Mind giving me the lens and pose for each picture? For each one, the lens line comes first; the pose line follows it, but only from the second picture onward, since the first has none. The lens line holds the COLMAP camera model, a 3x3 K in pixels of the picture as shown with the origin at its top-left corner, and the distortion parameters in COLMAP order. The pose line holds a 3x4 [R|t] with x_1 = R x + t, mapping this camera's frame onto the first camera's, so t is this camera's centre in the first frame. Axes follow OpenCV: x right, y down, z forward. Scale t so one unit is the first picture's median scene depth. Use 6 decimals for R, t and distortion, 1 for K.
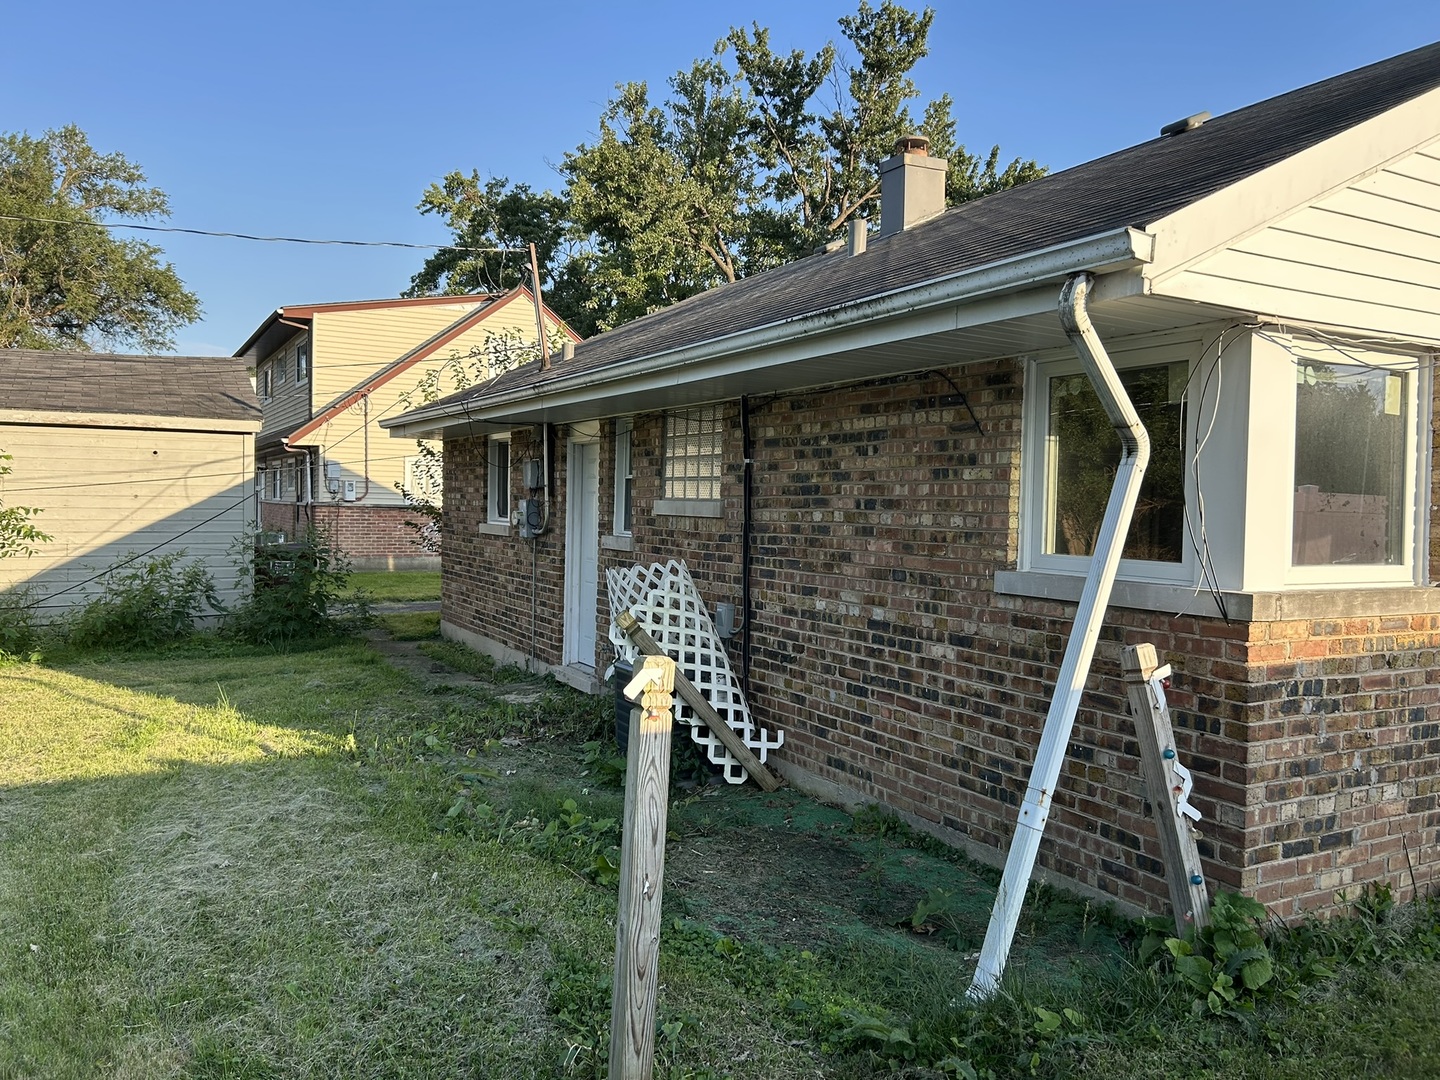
lens RADIAL K [[1084.8, 0, 723.3], [0, 1084.8, 532.4], [0, 0, 1]] dist [0.059172, -0.067469]
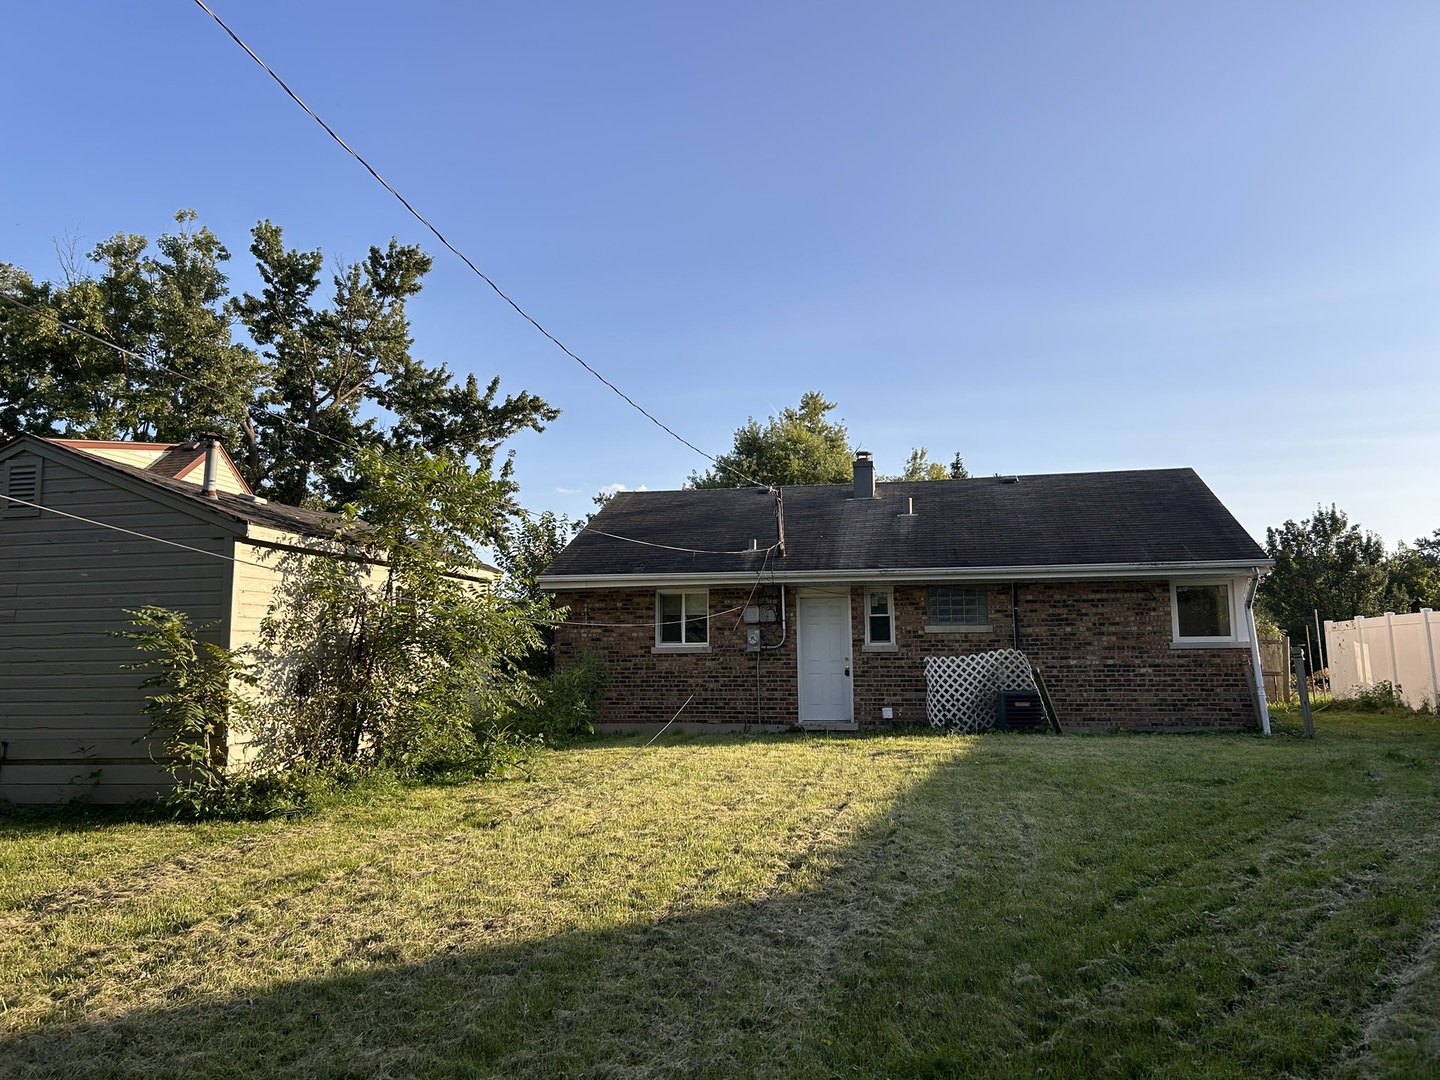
lens RADIAL K [[1084.8, 0, 726.5], [0, 1084.8, 532.4], [0, 0, 1]] dist [0.059172, -0.067469]
pose [[0.642474, 0.070666, 0.763042, -2.759366], [0.043075, 0.990834, -0.128030, 0.061671], [-0.765096, 0.115124, 0.633542, -0.107749]]
